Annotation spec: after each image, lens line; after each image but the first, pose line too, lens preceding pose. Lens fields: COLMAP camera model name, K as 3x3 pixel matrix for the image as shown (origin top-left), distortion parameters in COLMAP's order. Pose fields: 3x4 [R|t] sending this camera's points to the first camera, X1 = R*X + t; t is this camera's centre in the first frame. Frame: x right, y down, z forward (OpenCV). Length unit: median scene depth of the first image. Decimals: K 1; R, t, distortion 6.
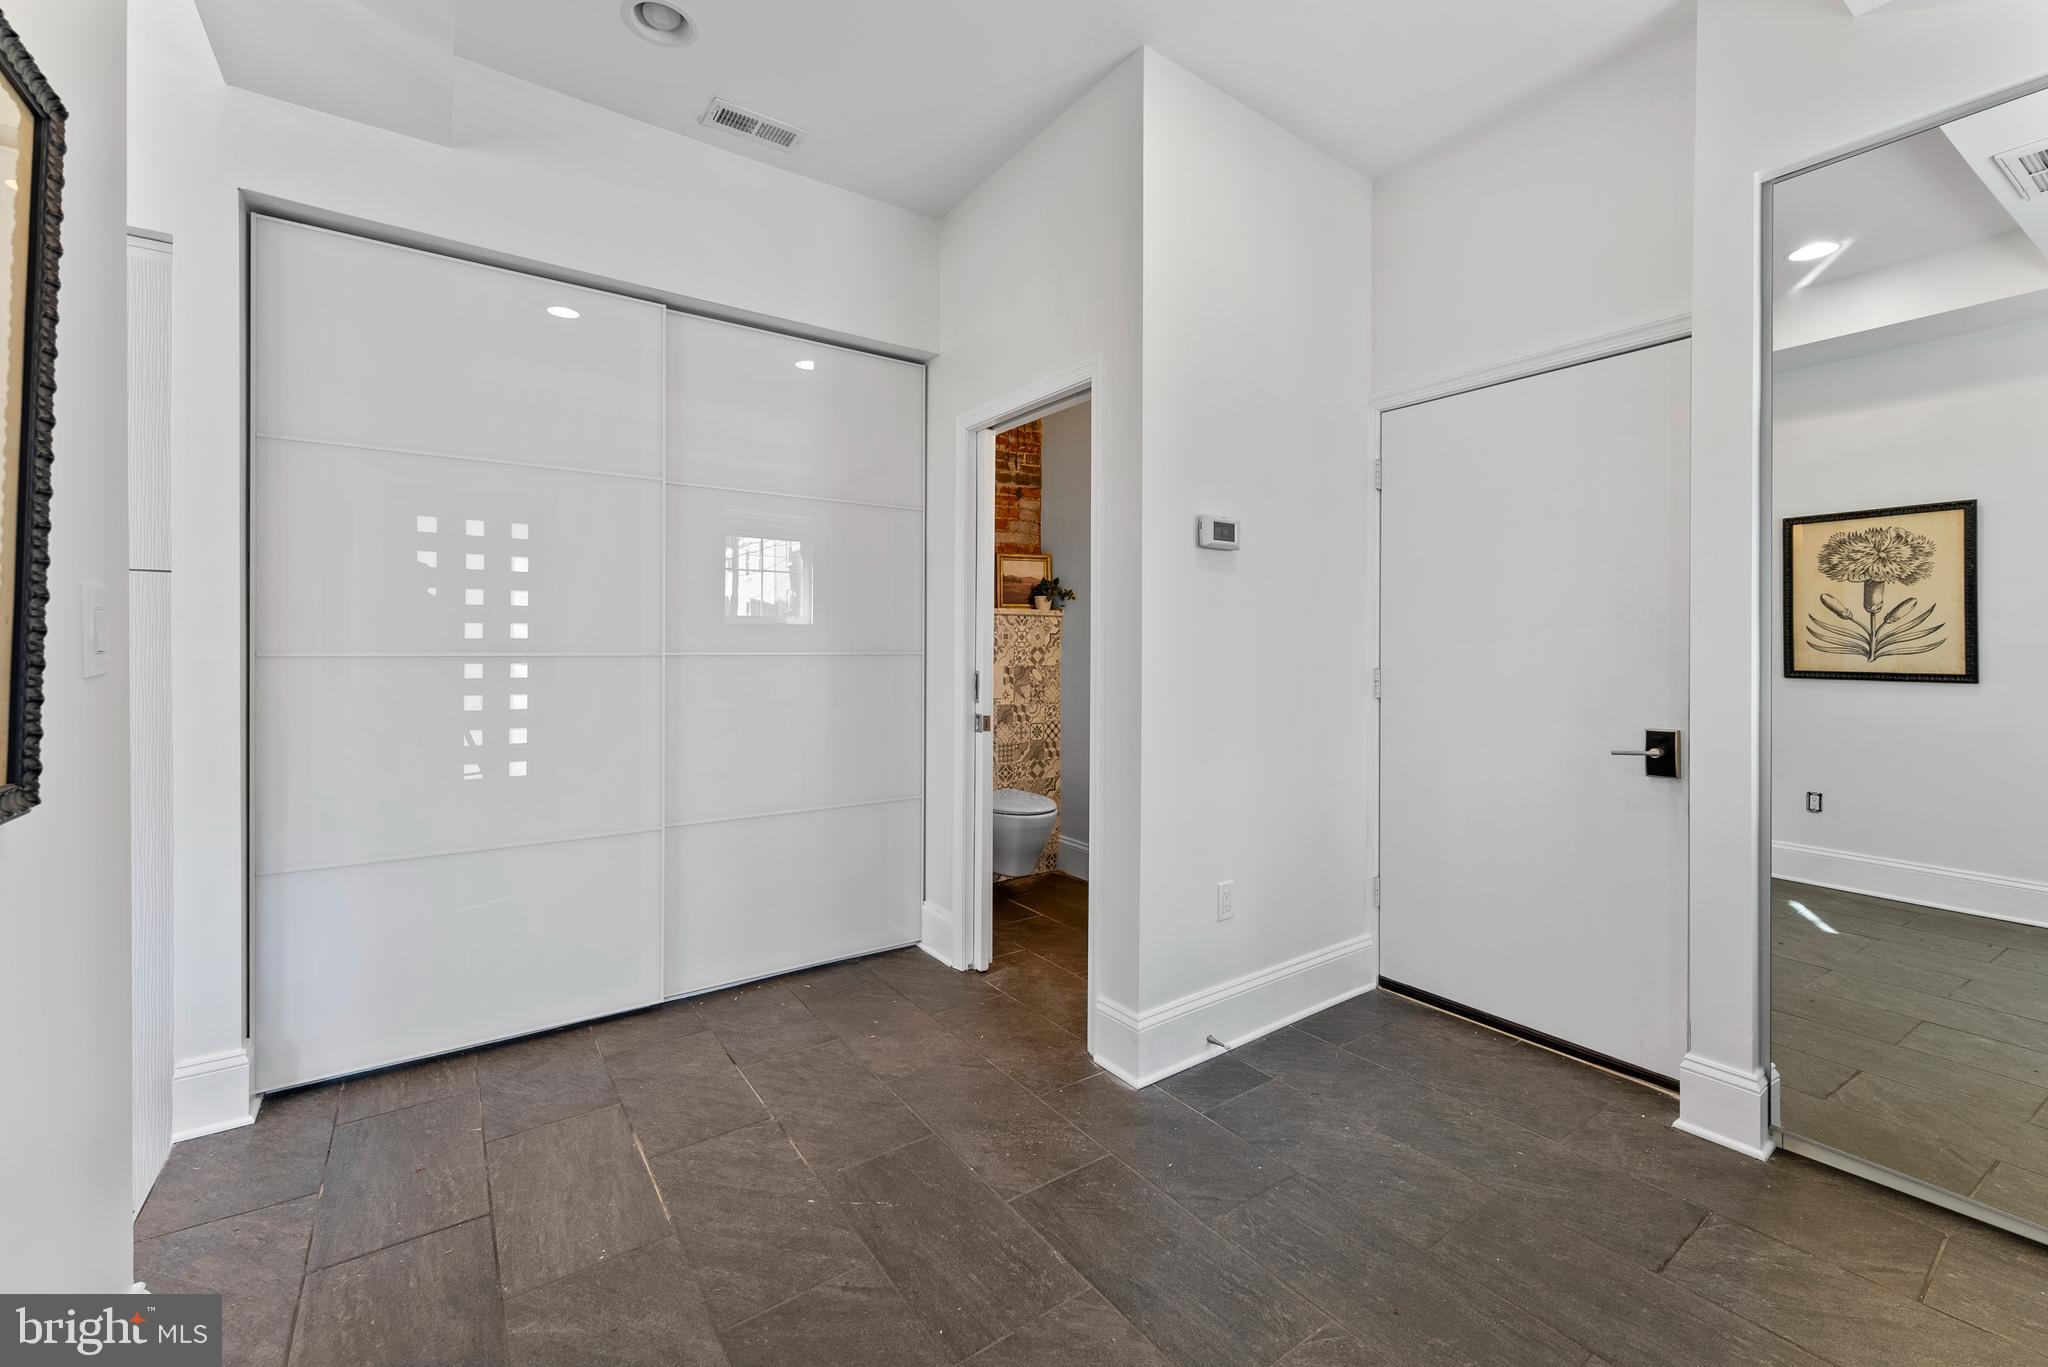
lens RADIAL K [[827.3, 0, 1029.4], [0, 827.3, 679.7], [0, 0, 1]] dist [0.001170, -0.000196]
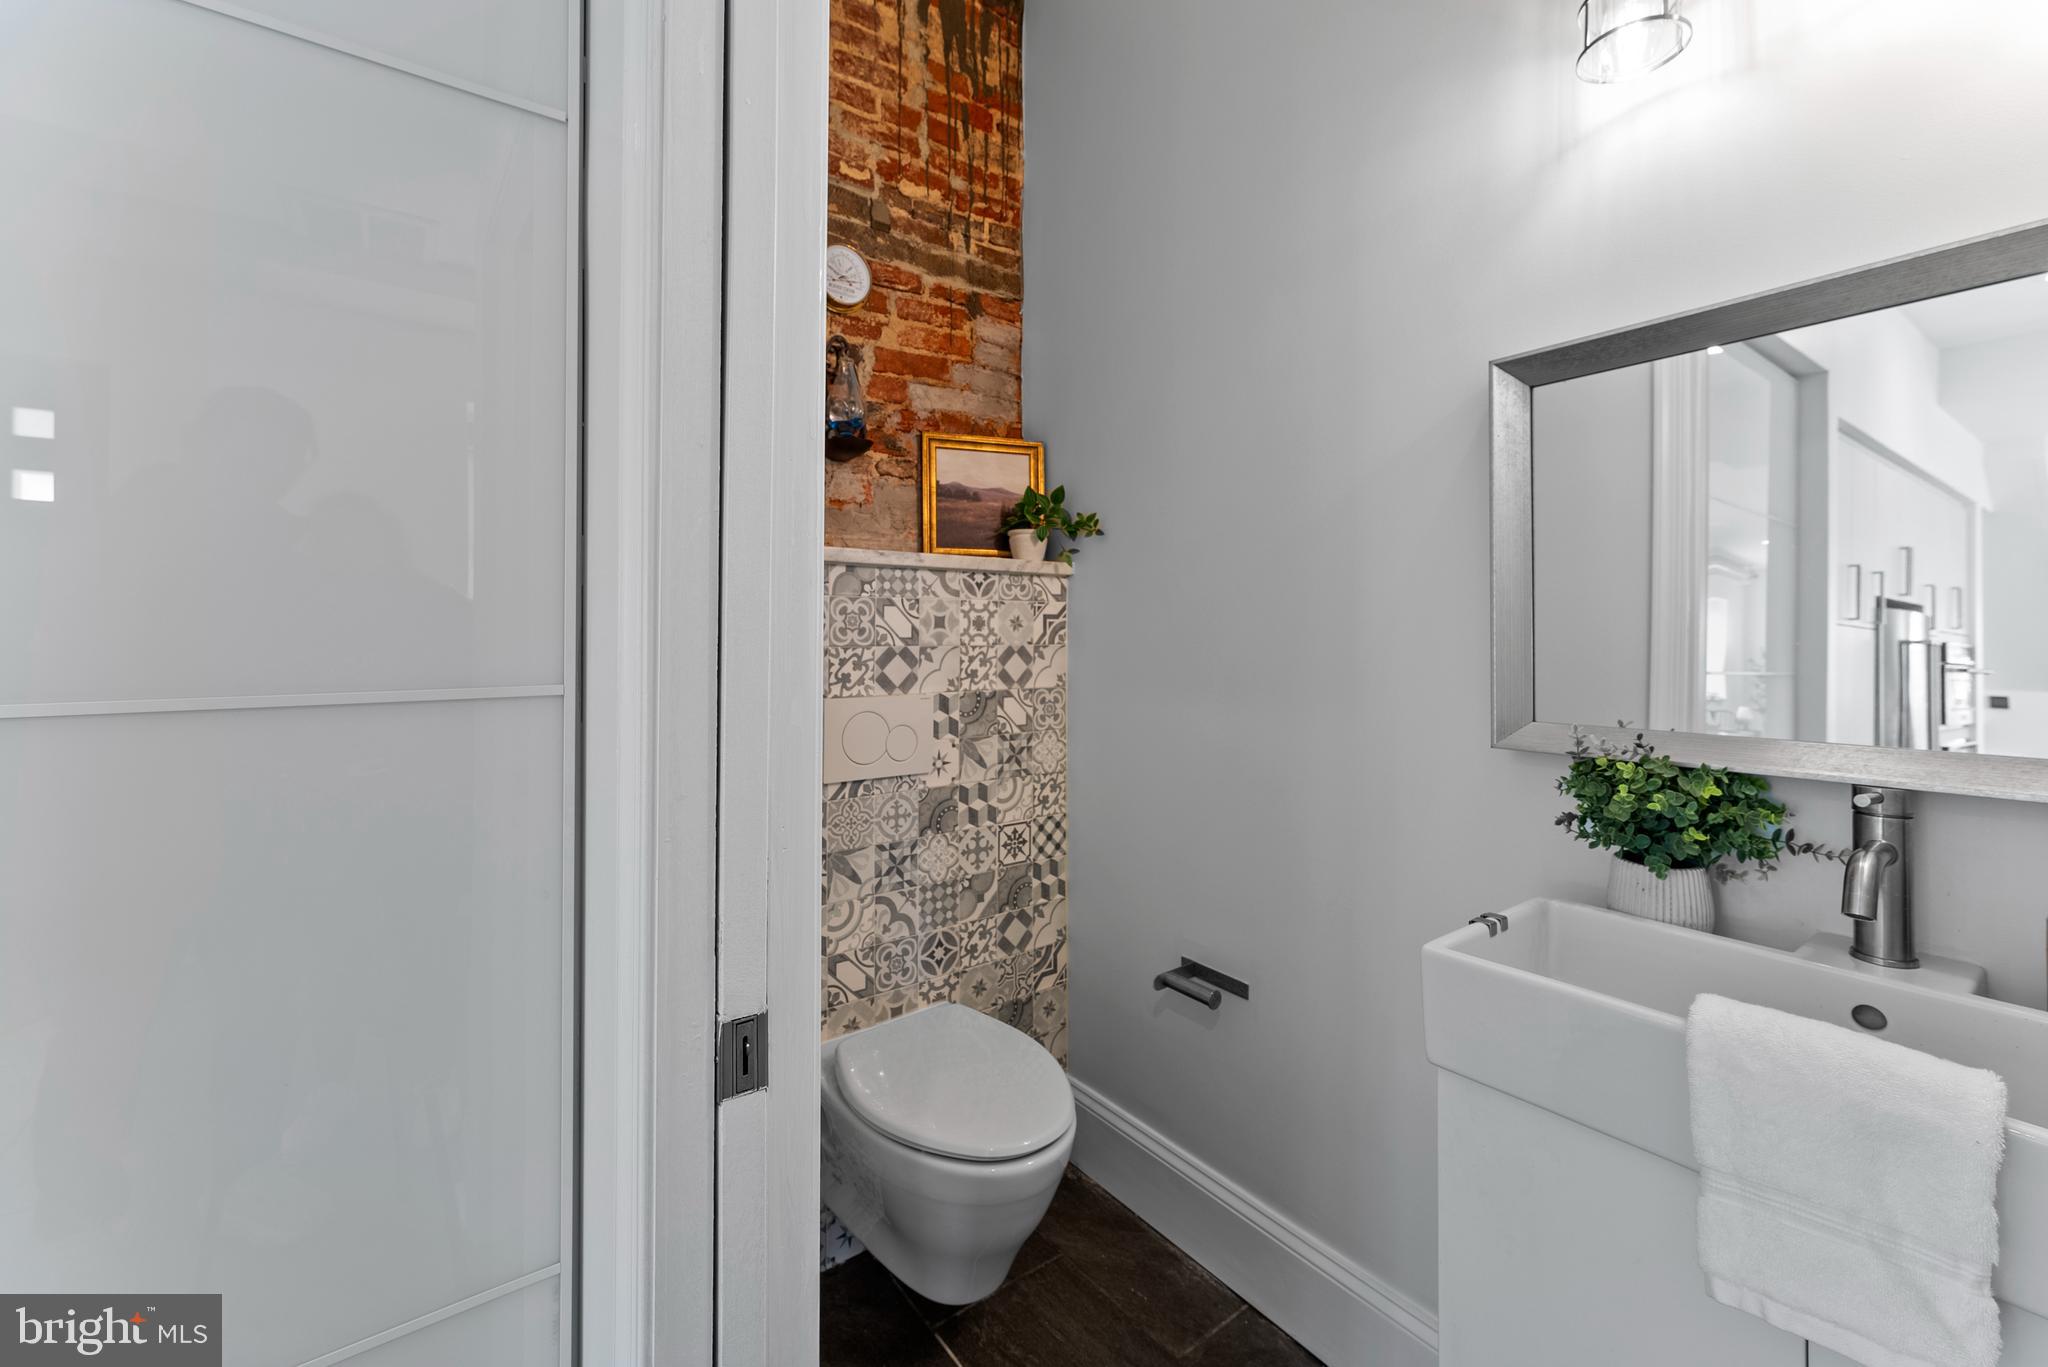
lens RADIAL K [[859.4, 0, 1026.3], [0, 859.4, 642.3], [0, 0, 1]] dist [0.000942, 0.000061]
pose [[0.999553, -0.001061, 0.029874, 0.001996], [0.001800, 0.999692, -0.024735, -0.030294], [-0.029838, 0.024778, 0.999248, 0.548984]]
